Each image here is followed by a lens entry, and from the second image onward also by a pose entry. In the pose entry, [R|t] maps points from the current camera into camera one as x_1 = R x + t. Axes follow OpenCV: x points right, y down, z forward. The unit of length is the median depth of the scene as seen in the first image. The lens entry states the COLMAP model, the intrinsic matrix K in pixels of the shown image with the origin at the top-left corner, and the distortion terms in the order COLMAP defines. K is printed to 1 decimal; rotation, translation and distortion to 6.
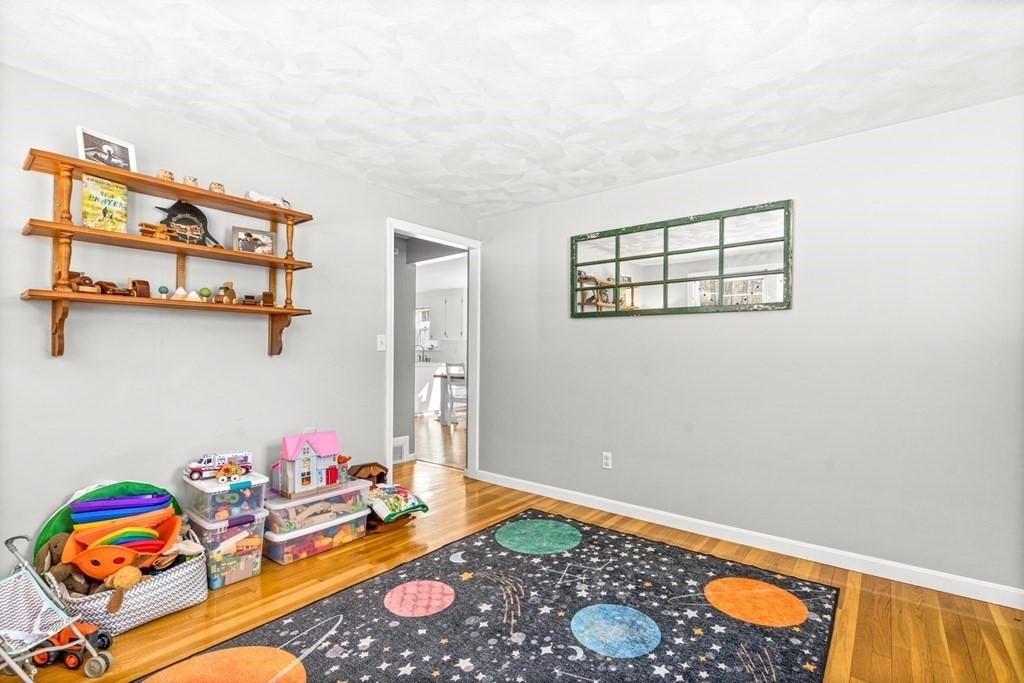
lens RADIAL K [[469.7, 0, 510.6], [0, 469.7, 345.7], [0, 0, 1]] dist [-0.006969, -0.002388]
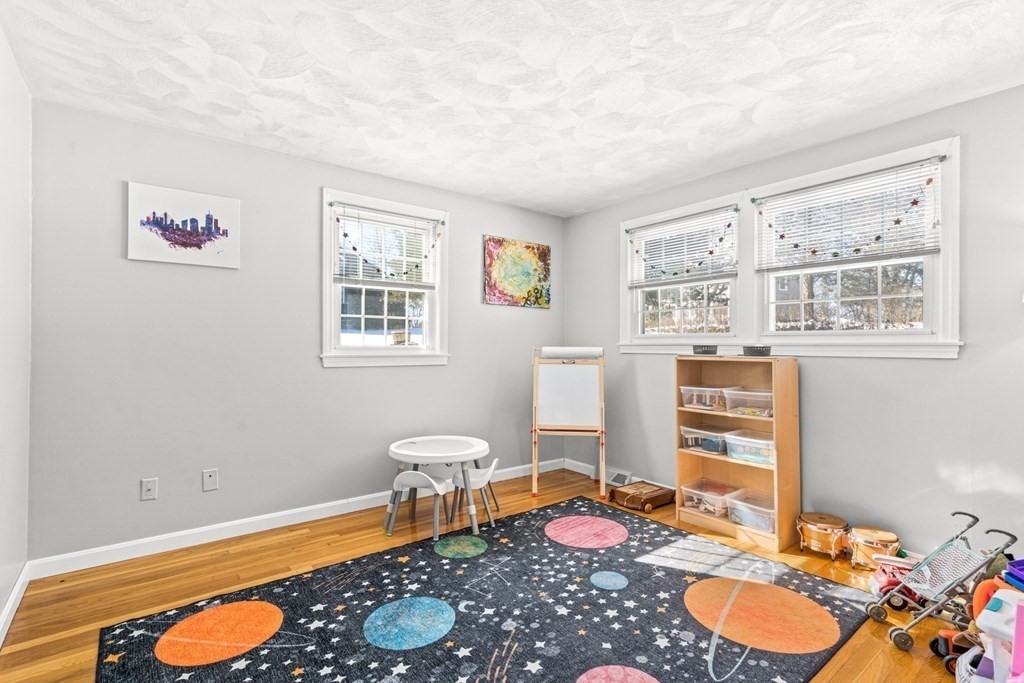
lens RADIAL K [[469.7, 0, 512.0], [0, 469.7, 344.2], [0, 0, 1]] dist [-0.006969, -0.002388]
pose [[-0.973283, -0.010935, 0.229350, -0.208640], [-0.014544, 0.999795, -0.014053, 0.026473], [-0.229149, -0.017013, -0.973243, 1.924608]]
